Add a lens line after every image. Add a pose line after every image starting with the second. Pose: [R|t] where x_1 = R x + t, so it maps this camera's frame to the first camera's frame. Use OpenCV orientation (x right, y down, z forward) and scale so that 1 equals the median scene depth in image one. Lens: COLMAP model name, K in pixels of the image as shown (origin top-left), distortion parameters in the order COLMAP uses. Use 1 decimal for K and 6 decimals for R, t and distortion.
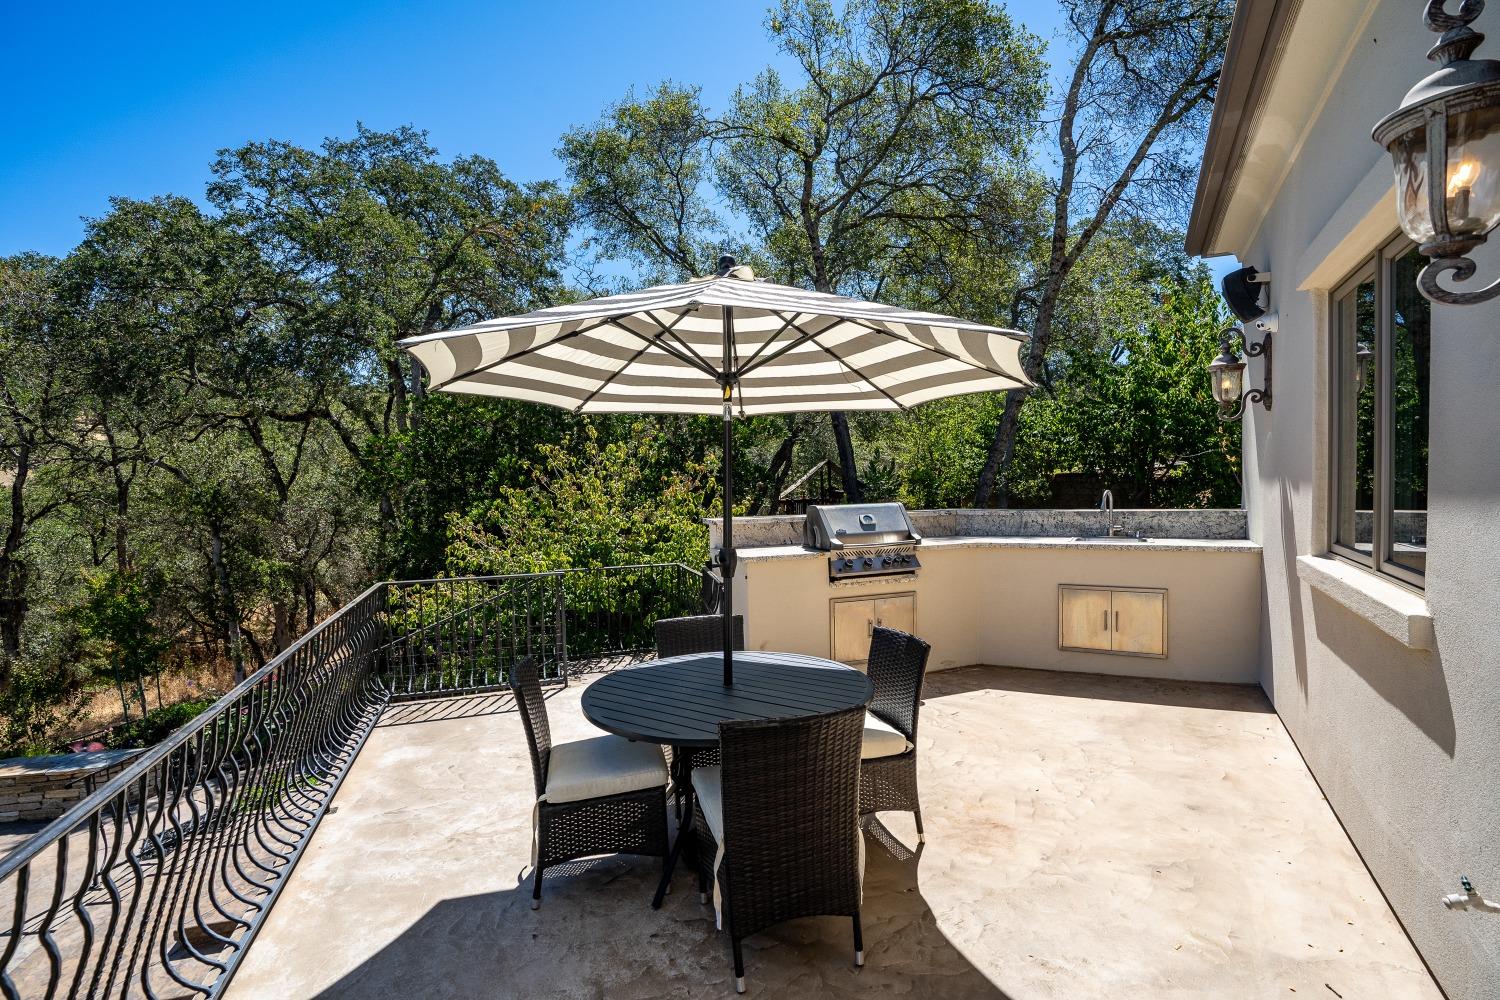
lens RADIAL K [[684.3, 0, 749.7], [0, 684.3, 483.5], [0, 0, 1]] dist [-0.036439, 0.000121]
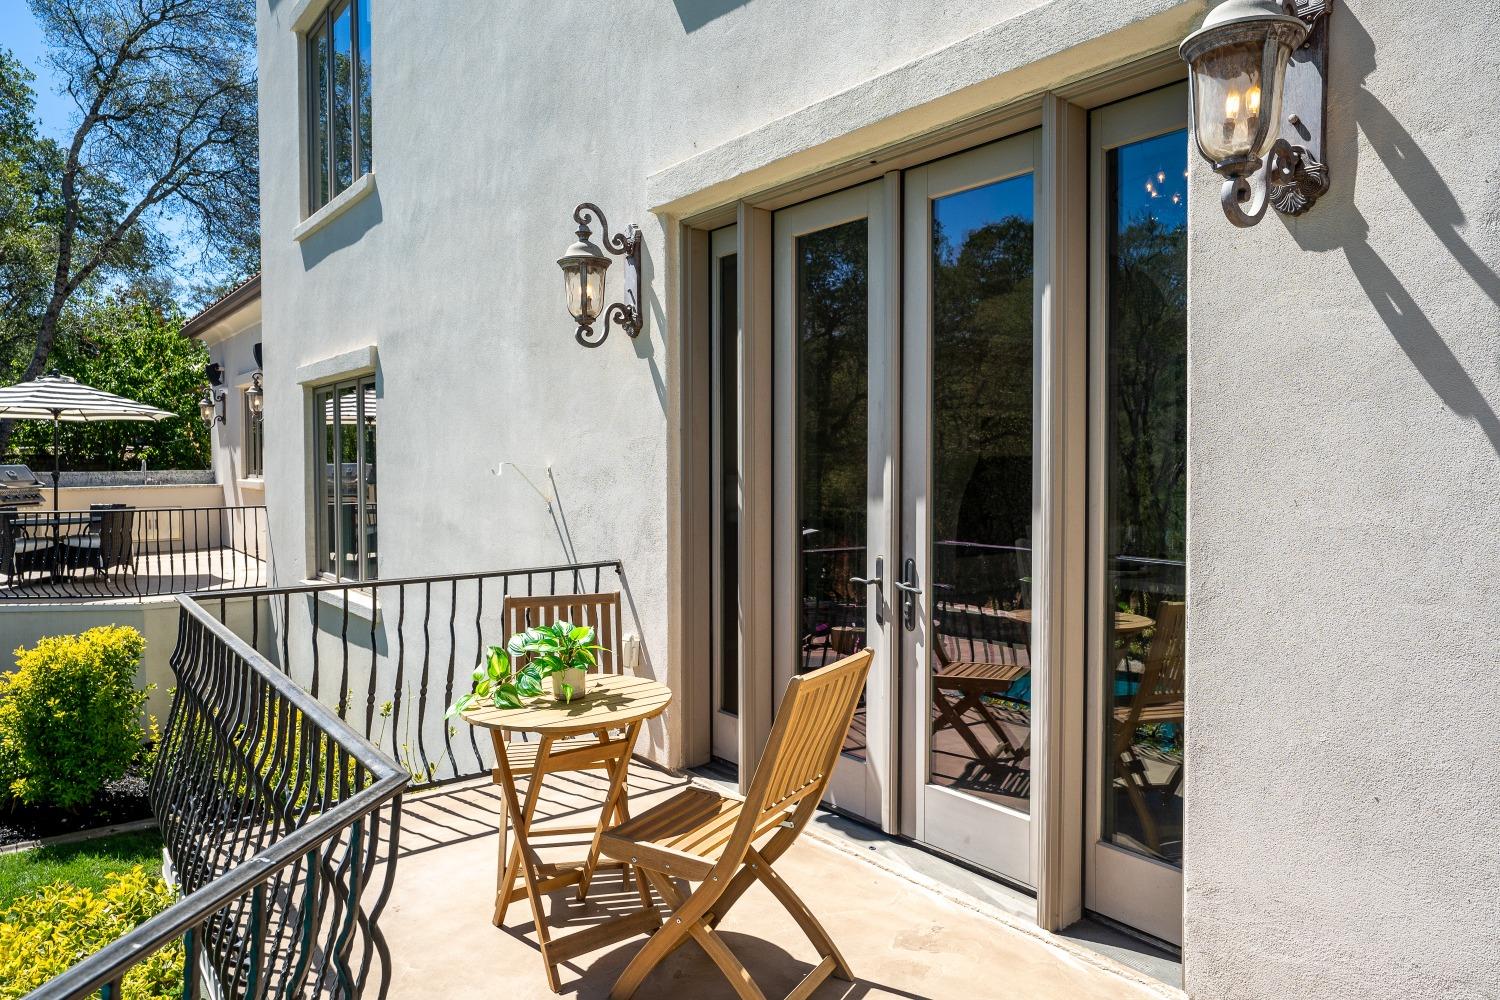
lens RADIAL K [[992.2, 0, 750.0], [0, 992.2, 500.0], [0, 0, 1]] dist [0.006493, 0.002572]
pose [[0.398289, -0.029503, 0.916785, -1.653313], [0.010358, 0.999564, 0.027667, 0.077106], [-0.917202, -0.001524, 0.398421, -2.030329]]
